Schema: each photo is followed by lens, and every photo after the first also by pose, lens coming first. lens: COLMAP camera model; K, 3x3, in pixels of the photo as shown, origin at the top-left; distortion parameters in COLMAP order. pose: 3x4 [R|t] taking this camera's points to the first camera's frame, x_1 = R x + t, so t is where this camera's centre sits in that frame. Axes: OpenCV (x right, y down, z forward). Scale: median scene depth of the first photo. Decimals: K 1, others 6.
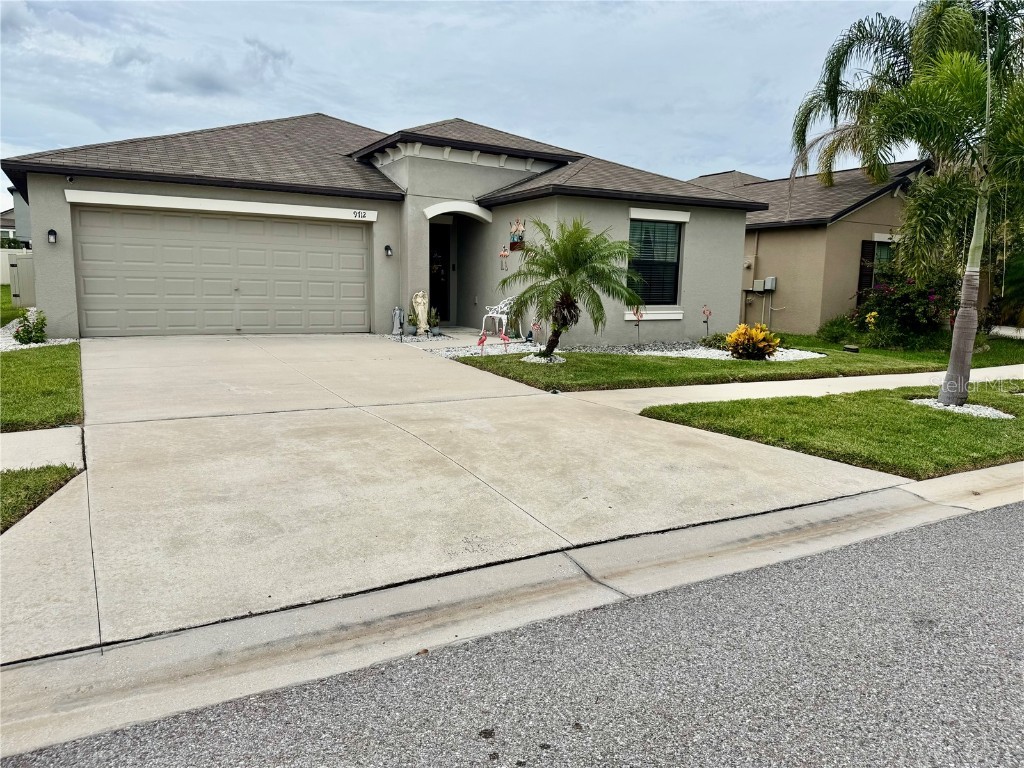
lens RADIAL K [[712.3, 0, 512.5], [0, 712.3, 385.2], [0, 0, 1]] dist [0.006098, -0.001053]
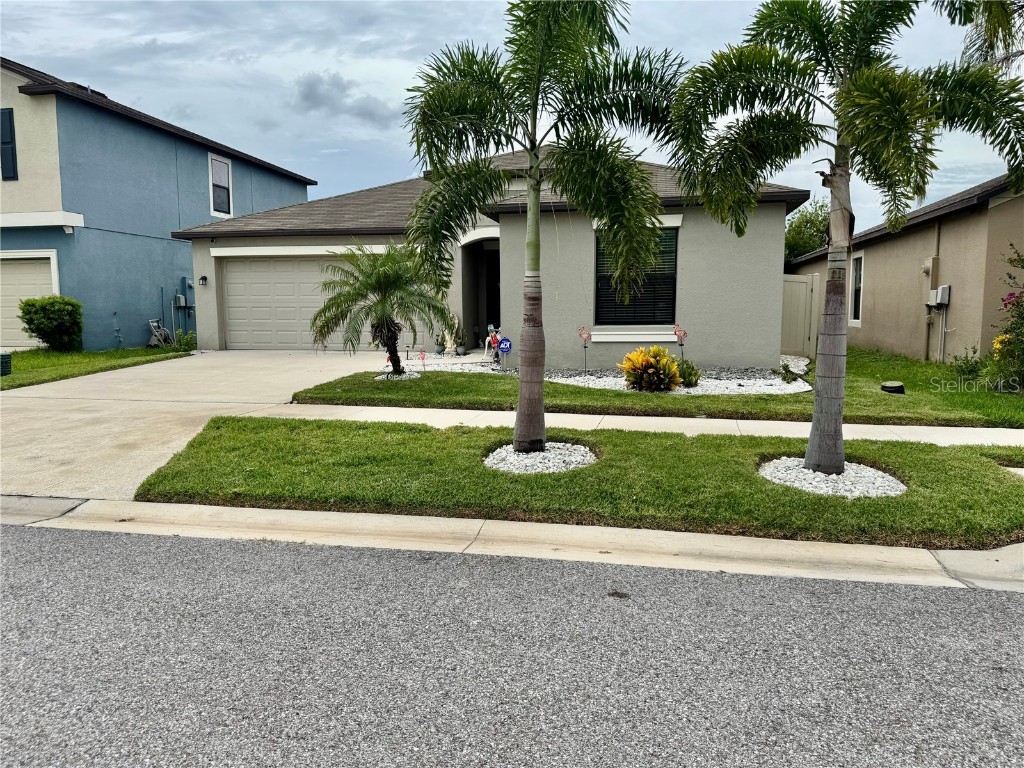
lens RADIAL K [[712.3, 0, 513.9], [0, 712.3, 385.2], [0, 0, 1]] dist [0.006098, -0.001053]
pose [[0.771466, 0.054240, -0.633955, 0.761701], [-0.066925, 0.997750, 0.003924, -0.035109], [0.632741, 0.039400, 0.773360, 0.244696]]
